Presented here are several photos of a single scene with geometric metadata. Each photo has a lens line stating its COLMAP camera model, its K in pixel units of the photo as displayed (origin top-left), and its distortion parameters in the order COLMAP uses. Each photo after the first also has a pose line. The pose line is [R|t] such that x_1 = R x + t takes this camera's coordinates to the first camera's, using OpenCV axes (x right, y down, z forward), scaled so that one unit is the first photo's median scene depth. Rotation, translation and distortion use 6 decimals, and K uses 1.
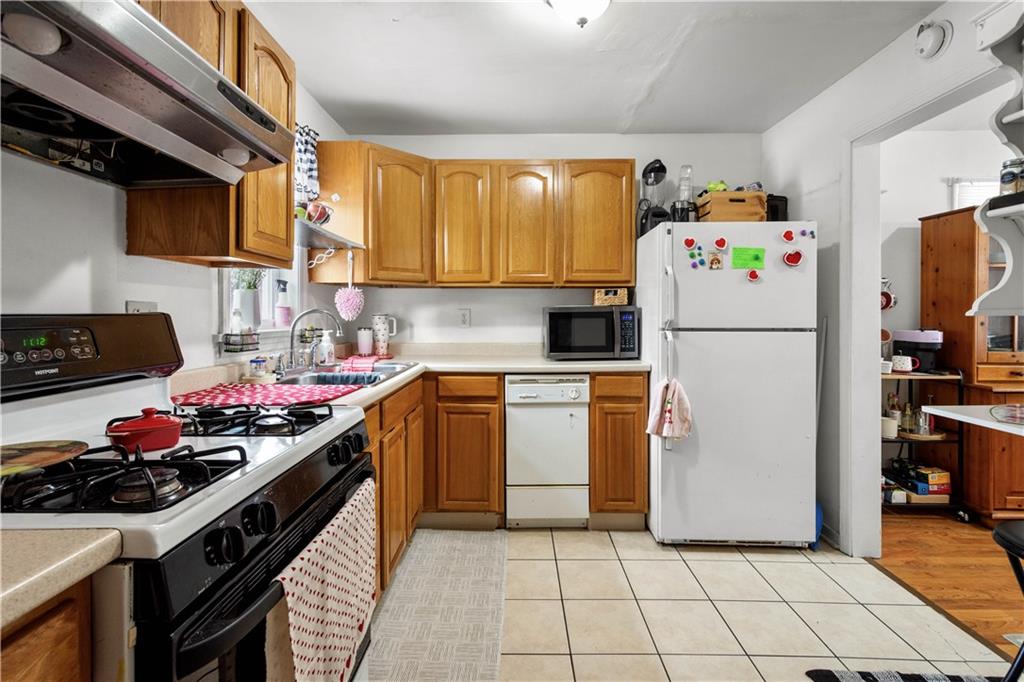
lens RADIAL K [[458.8, 0, 509.2], [0, 458.8, 316.3], [0, 0, 1]] dist [0.000480, 0.000219]
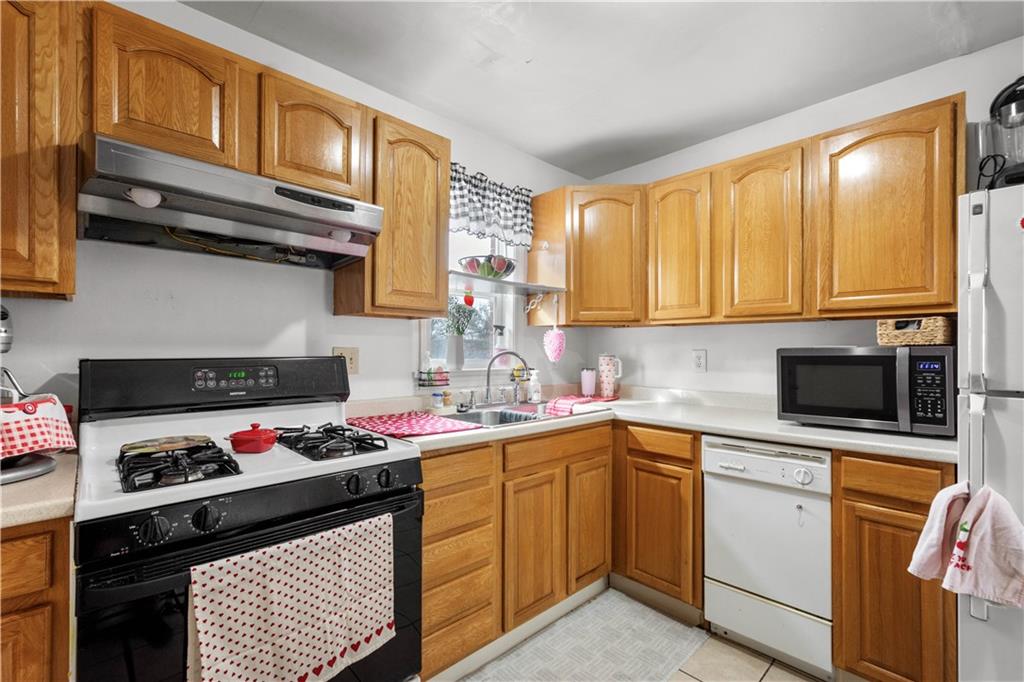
lens RADIAL K [[446.6, 0, 512.9], [0, 446.6, 346.7], [0, 0, 1]] dist [0.002095, 0.000272]
pose [[0.701470, -0.002234, -0.712695, 0.310588], [-0.006682, 0.999931, -0.009711, -0.014023], [0.712668, 0.011574, 0.701406, 0.226333]]
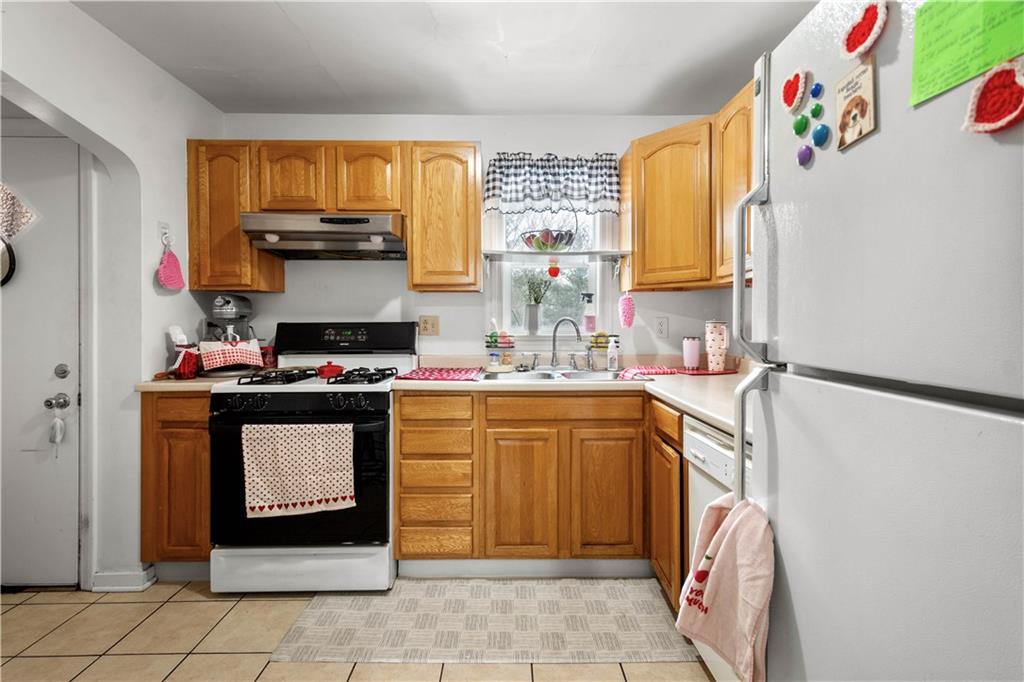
lens RADIAL K [[453.4, 0, 512.4], [0, 453.4, 323.7], [0, 0, 1]] dist [0.000542, 0.000120]
pose [[0.033215, 0.001983, -0.999446, 0.631377], [-0.002303, 0.999996, 0.001907, -0.002085], [0.999446, 0.002238, 0.033220, 0.728623]]
